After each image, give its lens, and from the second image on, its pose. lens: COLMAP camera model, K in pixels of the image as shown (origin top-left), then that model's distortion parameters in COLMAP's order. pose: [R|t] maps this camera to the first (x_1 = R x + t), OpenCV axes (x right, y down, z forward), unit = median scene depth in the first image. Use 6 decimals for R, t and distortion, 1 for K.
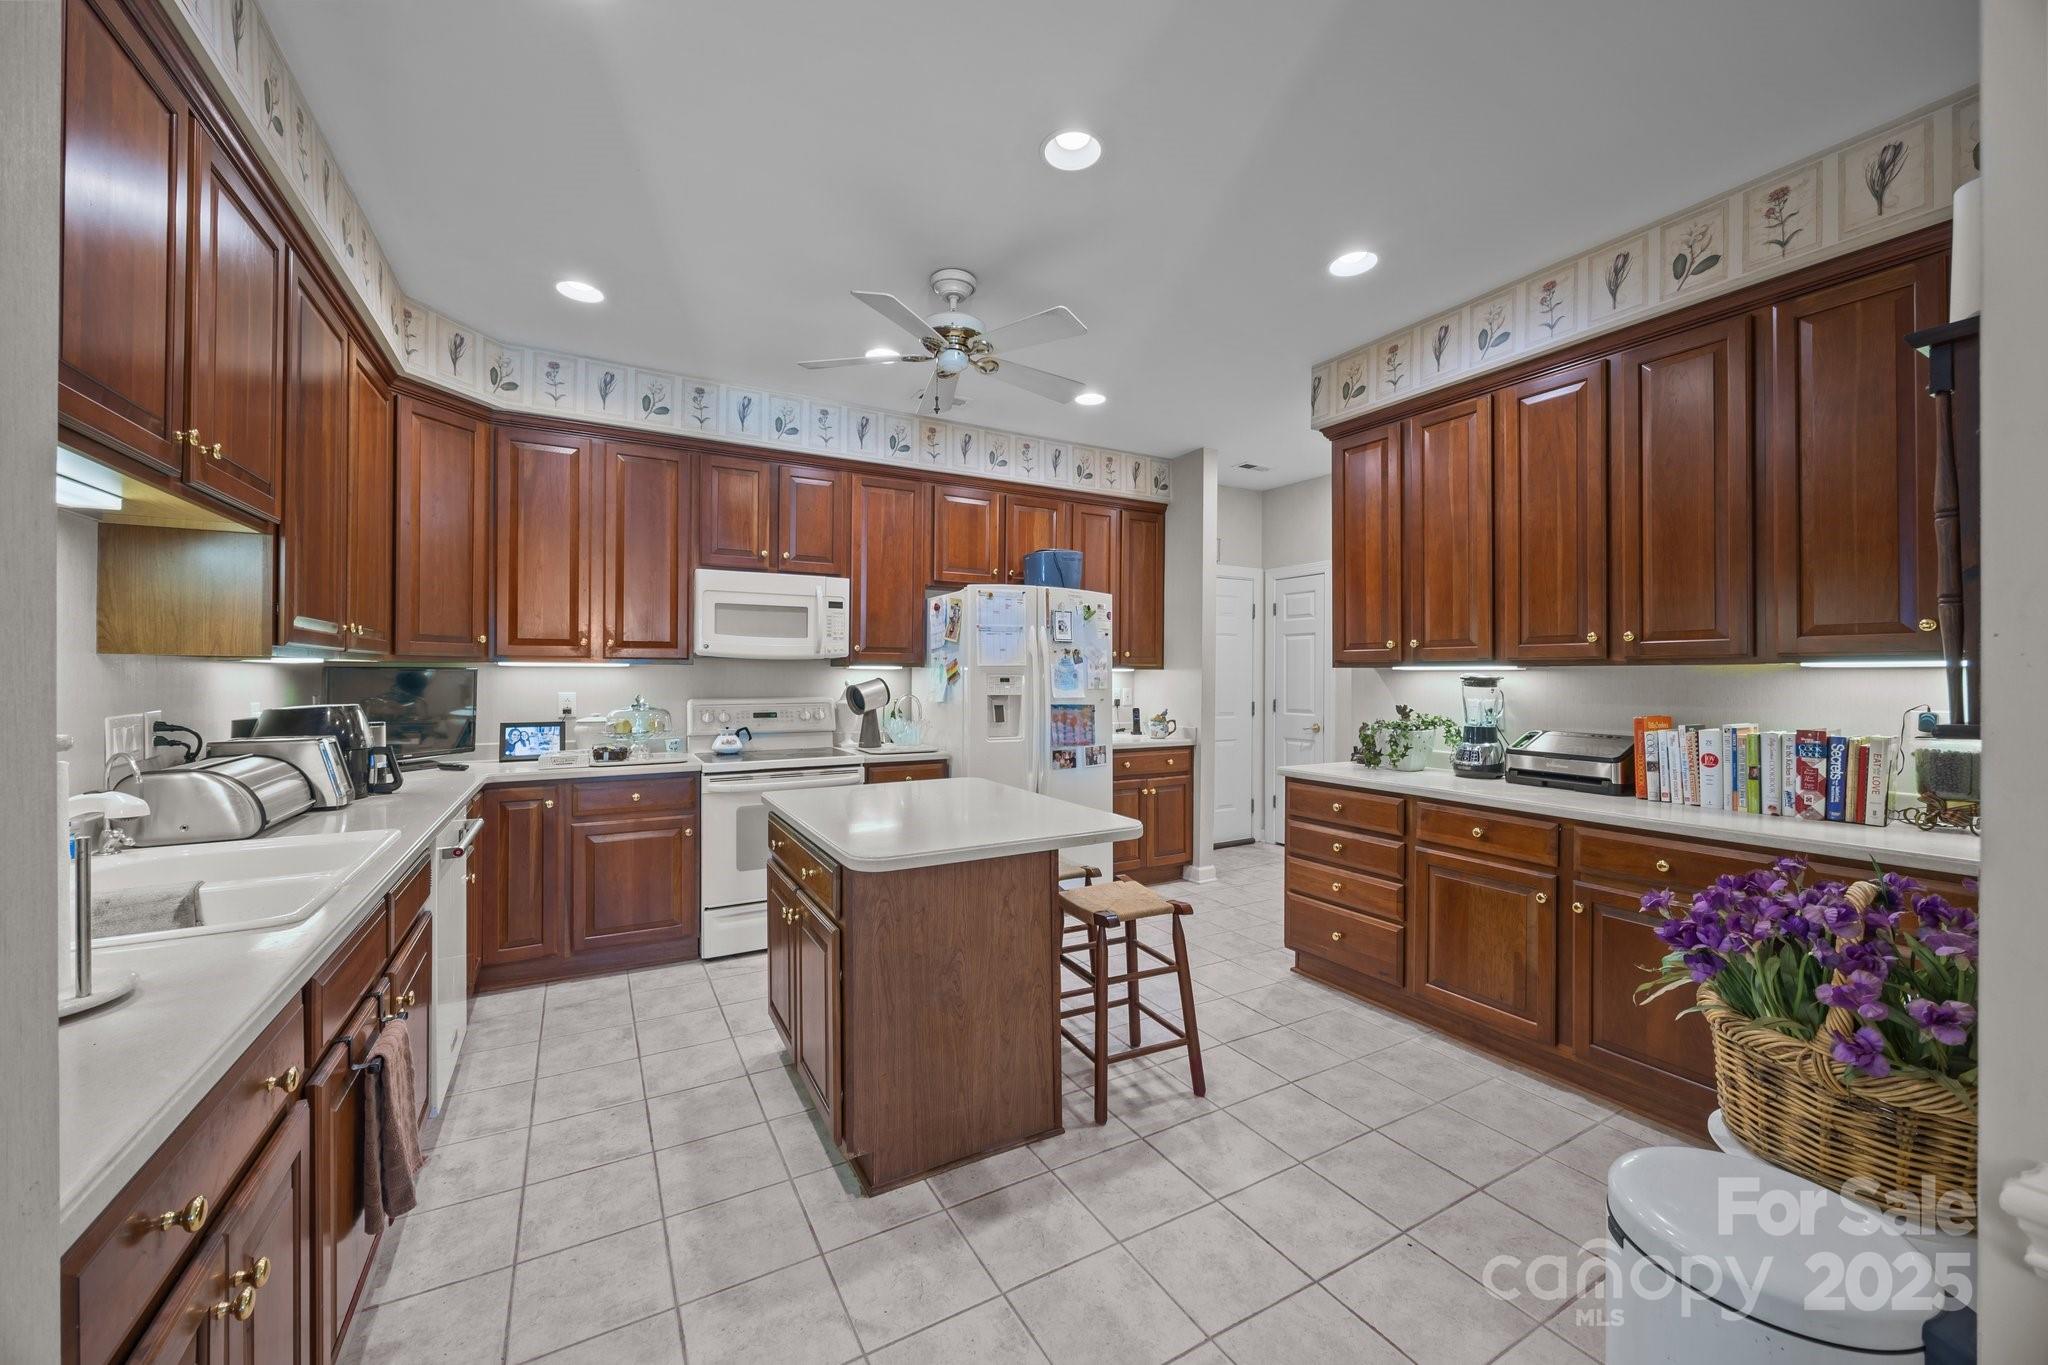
lens RADIAL K [[794.2, 0, 1026.6], [0, 794.2, 672.2], [0, 0, 1]] dist [-0.001205, -0.000096]
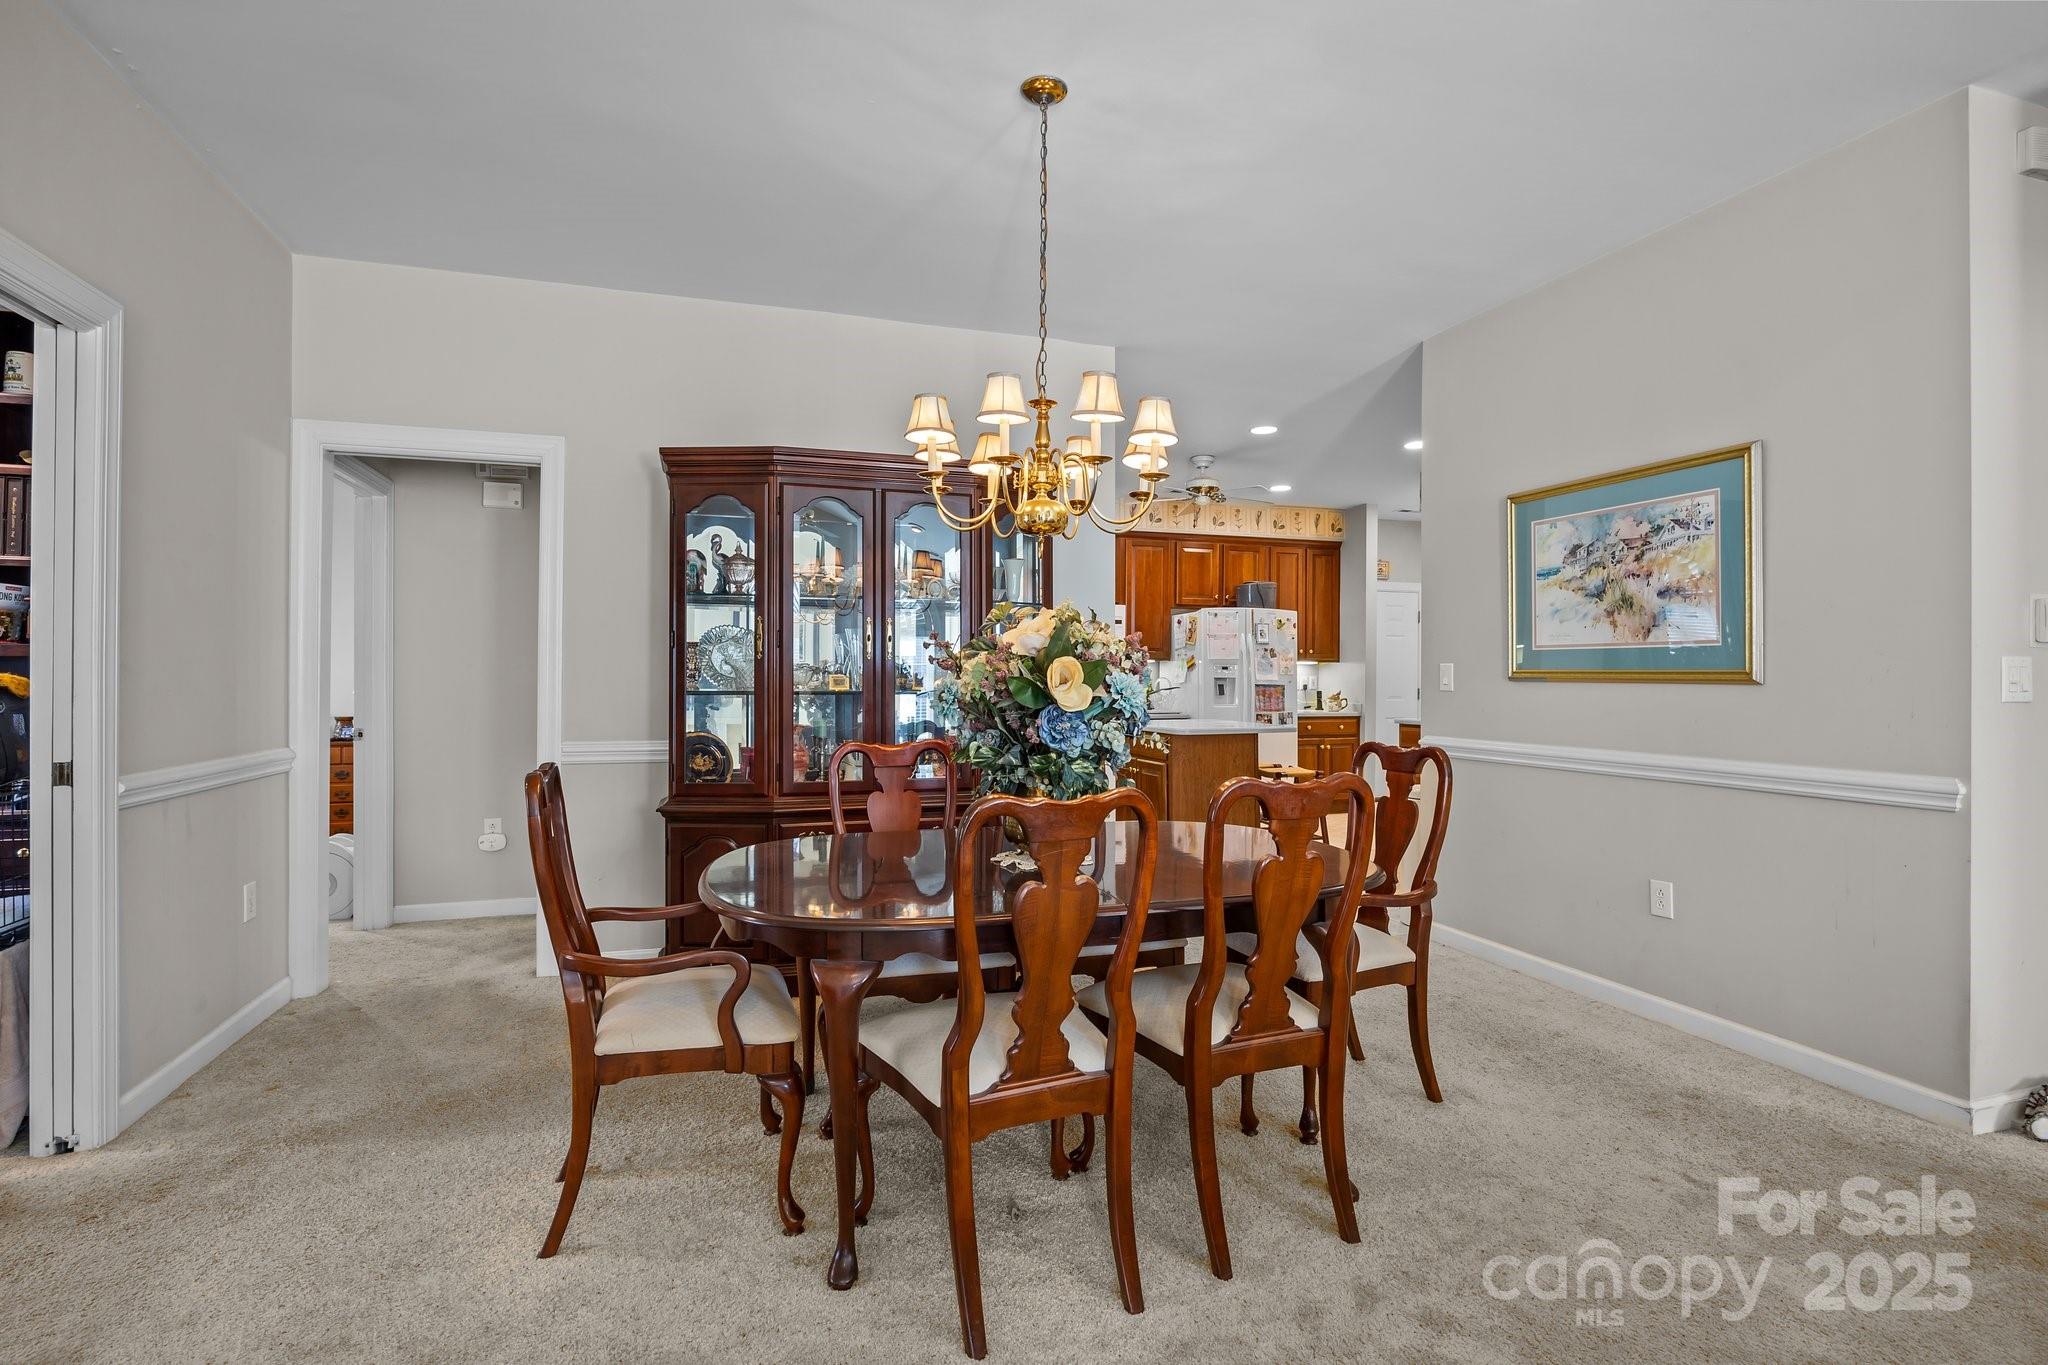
lens RADIAL K [[1001.5, 0, 1019.5], [0, 1001.5, 671.4], [0, 0, 1]] dist [0.000722, 0.000036]
pose [[0.979563, -0.002303, -0.201123, -0.024630], [0.000883, 0.999974, -0.007147, 0.027611], [0.201134, 0.006823, 0.979540, -0.941960]]
